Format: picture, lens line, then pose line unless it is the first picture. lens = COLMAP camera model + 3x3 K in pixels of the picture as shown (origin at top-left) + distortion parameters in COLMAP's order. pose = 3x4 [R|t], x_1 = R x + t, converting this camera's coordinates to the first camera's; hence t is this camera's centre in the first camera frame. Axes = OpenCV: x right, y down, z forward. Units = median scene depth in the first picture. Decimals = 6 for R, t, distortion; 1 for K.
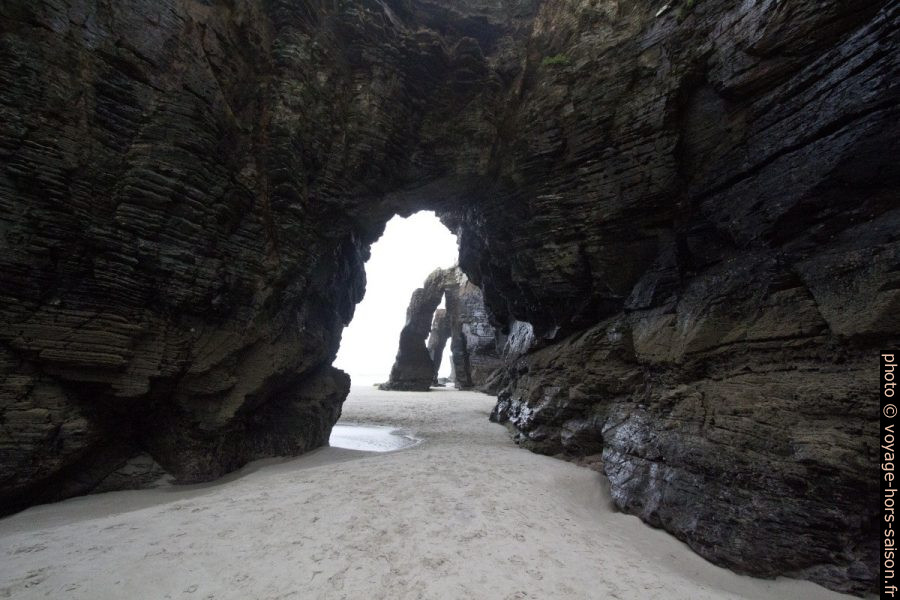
lens RADIAL K [[414.0, 0, 437.6], [0, 414.0, 293.6], [0, 0, 1]] dist [-0.016088, 0.000724]
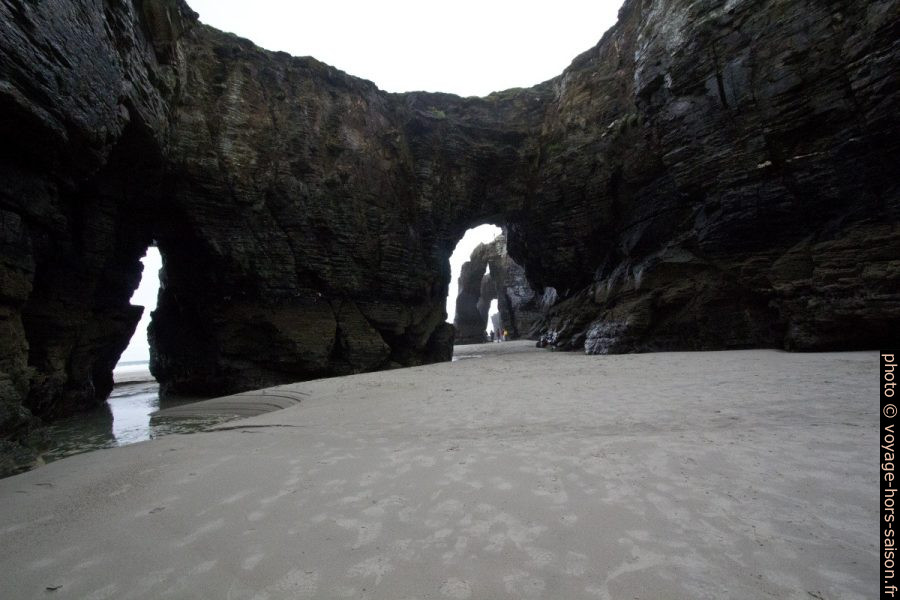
lens RADIAL K [[414.0, 0, 437.6], [0, 414.0, 293.6], [0, 0, 1]] dist [-0.016088, 0.000724]
pose [[0.991363, -0.098056, -0.087084, -0.147867], [0.105131, 0.991174, 0.080759, -0.121276], [0.078396, -0.089217, 0.992922, -0.969823]]
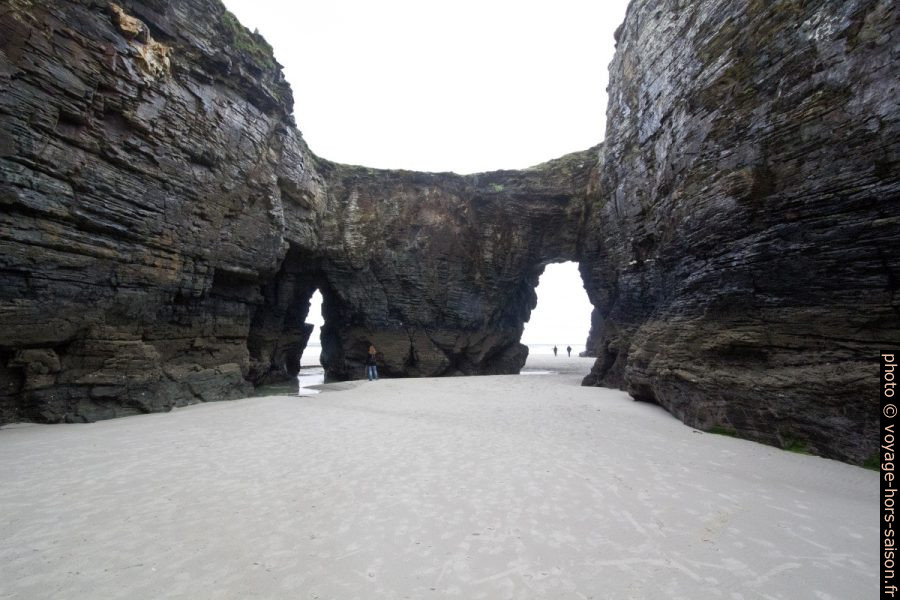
lens RADIAL K [[414.0, 0, 437.6], [0, 414.0, 293.6], [0, 0, 1]] dist [-0.016088, 0.000724]
pose [[0.860728, -0.073904, -0.503672, 0.636670], [0.107625, 0.993459, 0.038149, -0.274164], [0.497558, -0.087043, 0.863052, -1.402065]]
